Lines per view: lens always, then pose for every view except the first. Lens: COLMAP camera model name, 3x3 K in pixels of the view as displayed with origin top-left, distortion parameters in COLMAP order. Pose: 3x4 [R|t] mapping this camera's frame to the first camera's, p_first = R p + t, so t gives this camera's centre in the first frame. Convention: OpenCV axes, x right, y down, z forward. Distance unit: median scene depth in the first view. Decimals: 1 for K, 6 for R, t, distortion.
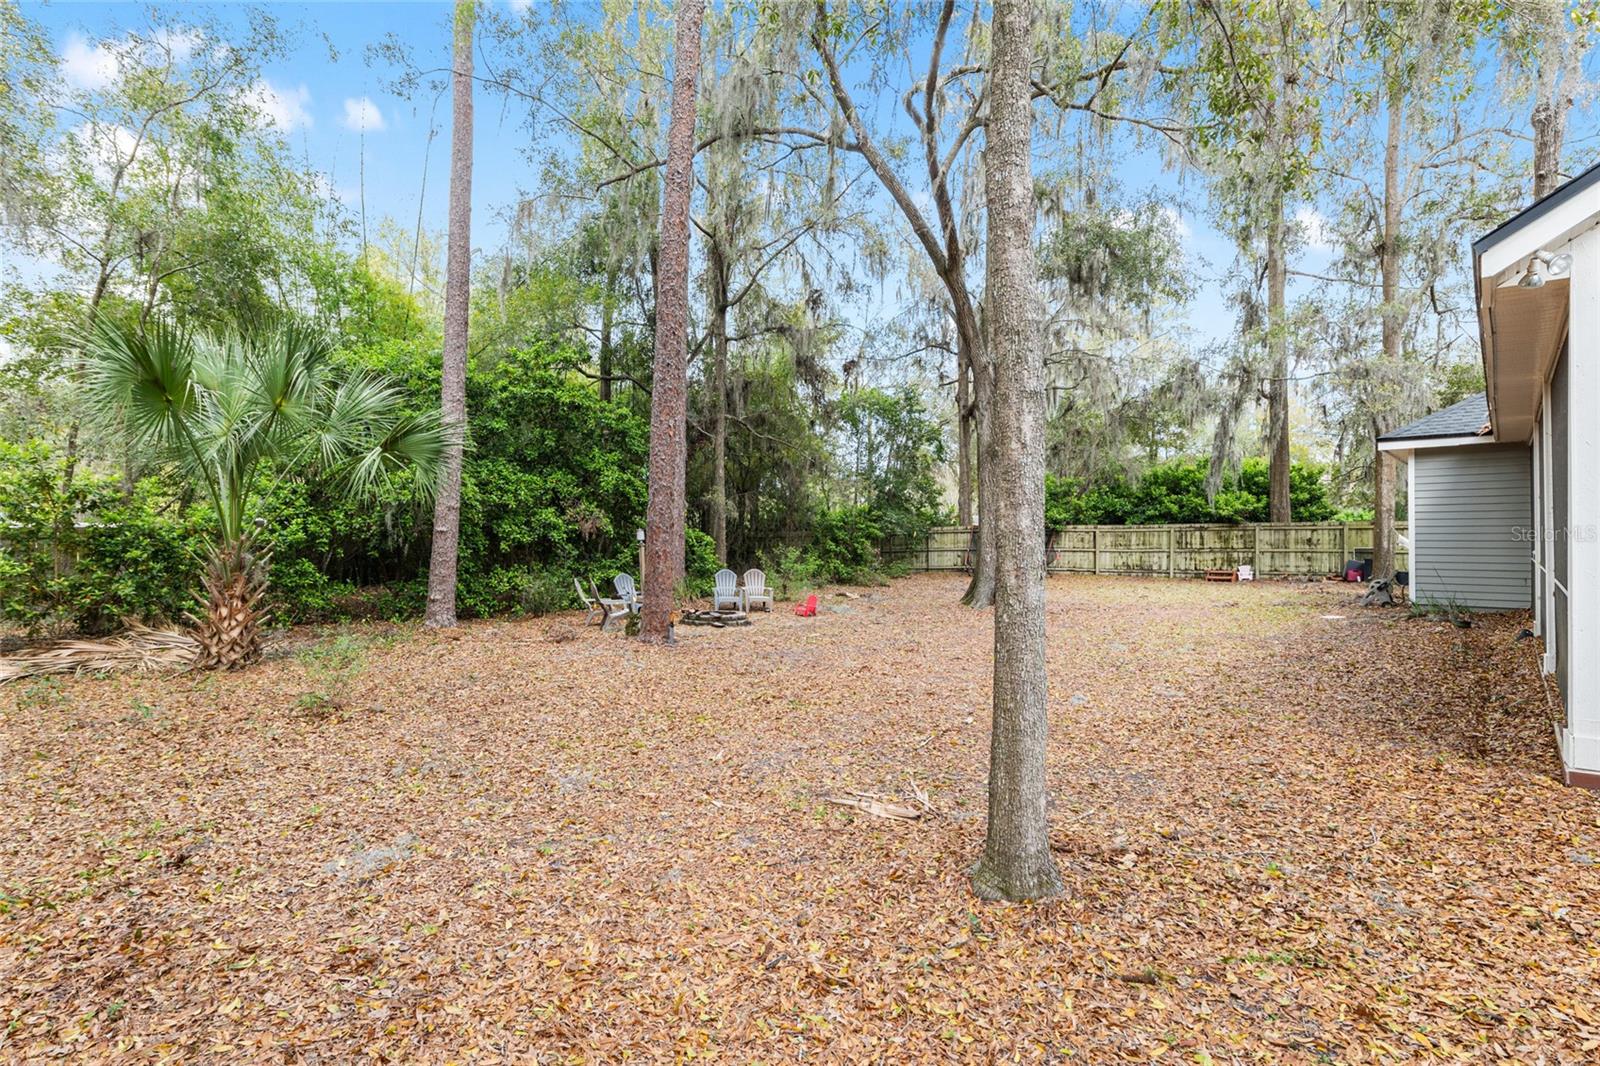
lens RADIAL K [[792.1, 0, 800.0], [0, 792.1, 533.0], [0, 0, 1]] dist [0.003974, 0.000047]
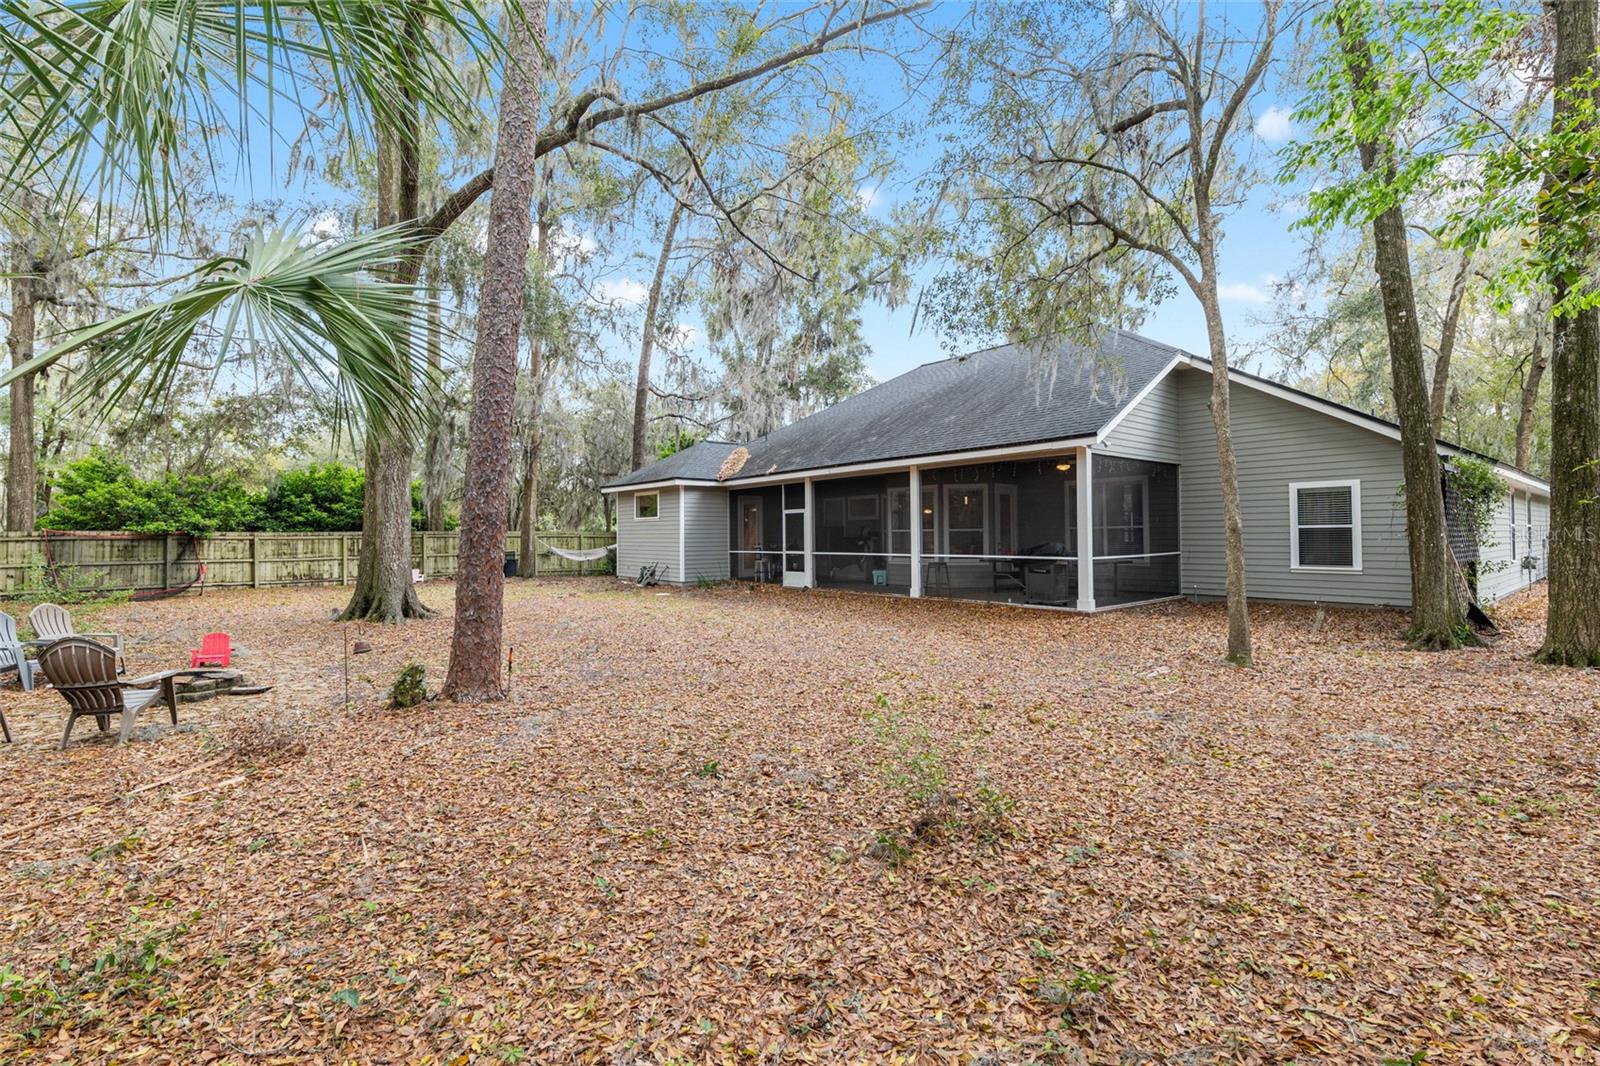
lens RADIAL K [[700.1, 0, 796.7], [0, 700.1, 526.9], [0, 0, 1]] dist [-0.003020, -0.000176]
pose [[0.163272, 0.017859, 0.986419, -0.324135], [0.007487, 0.999785, -0.019341, 0.004111], [-0.986553, 0.010543, 0.163103, 0.298147]]
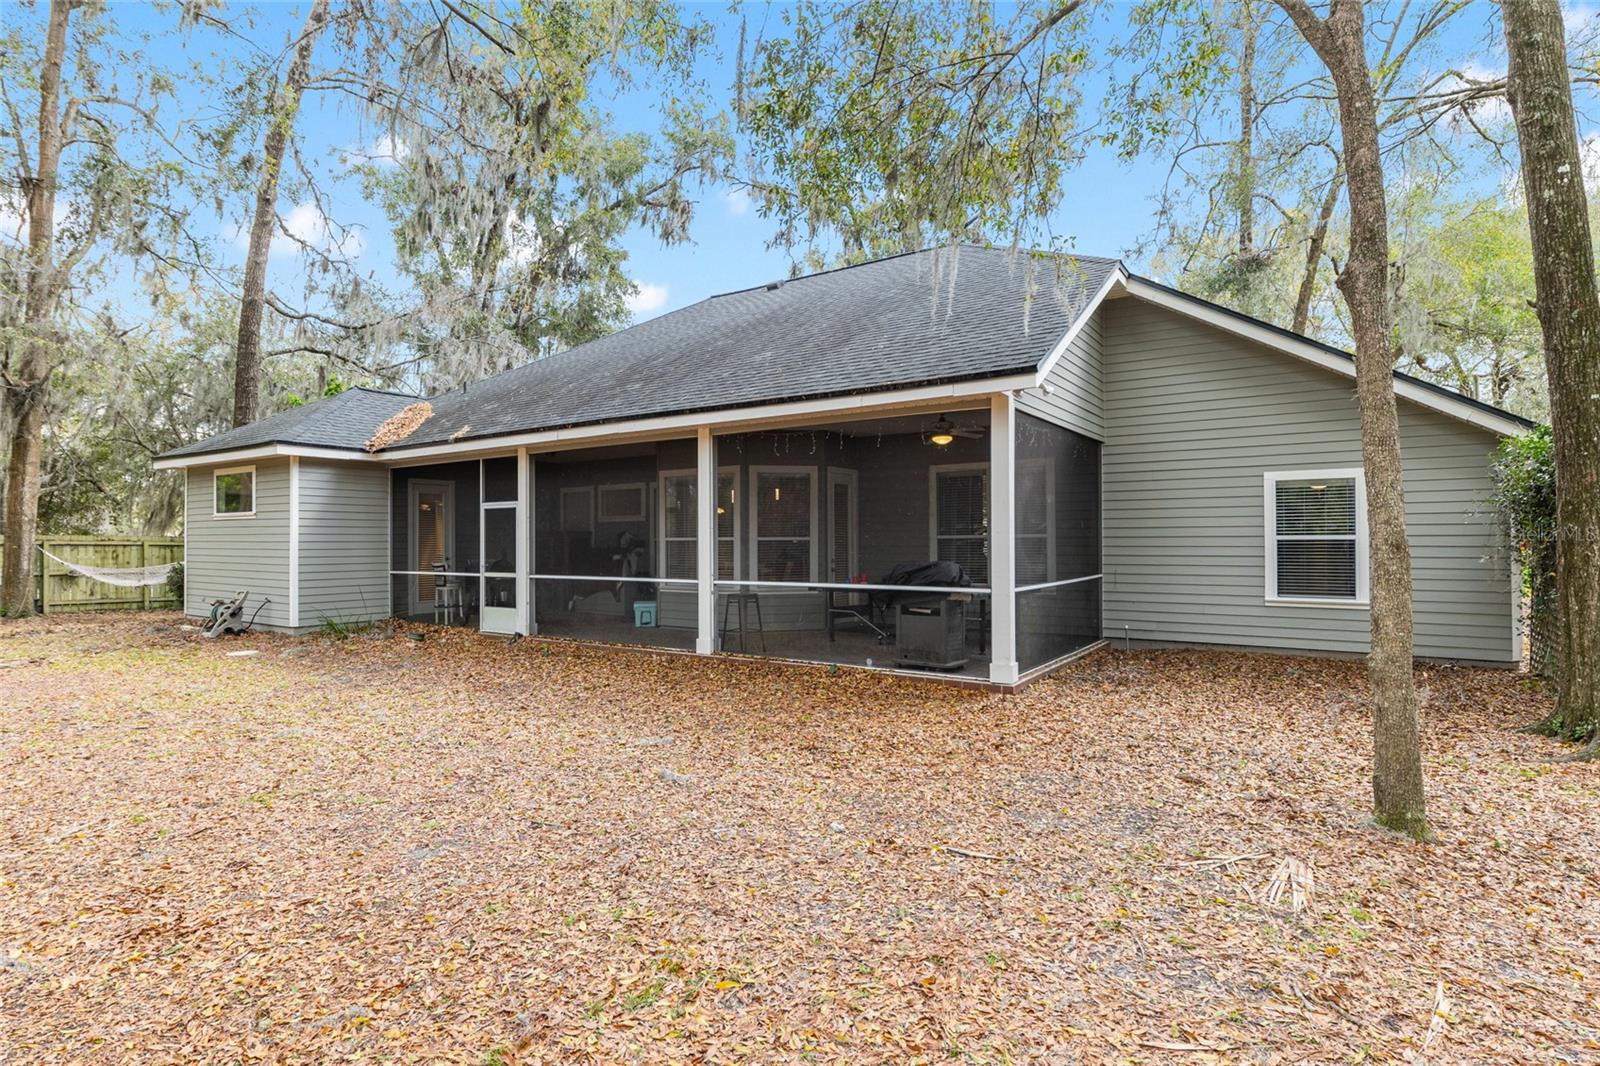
lens RADIAL K [[811.7, 0, 797.3], [0, 811.7, 536.7], [0, 0, 1]] dist [-0.001486, -0.000628]
pose [[-0.131006, 0.013181, 0.991294, -0.124844], [0.004509, 0.999909, -0.012700, 0.000346], [-0.991371, 0.002806, -0.131054, 0.303656]]
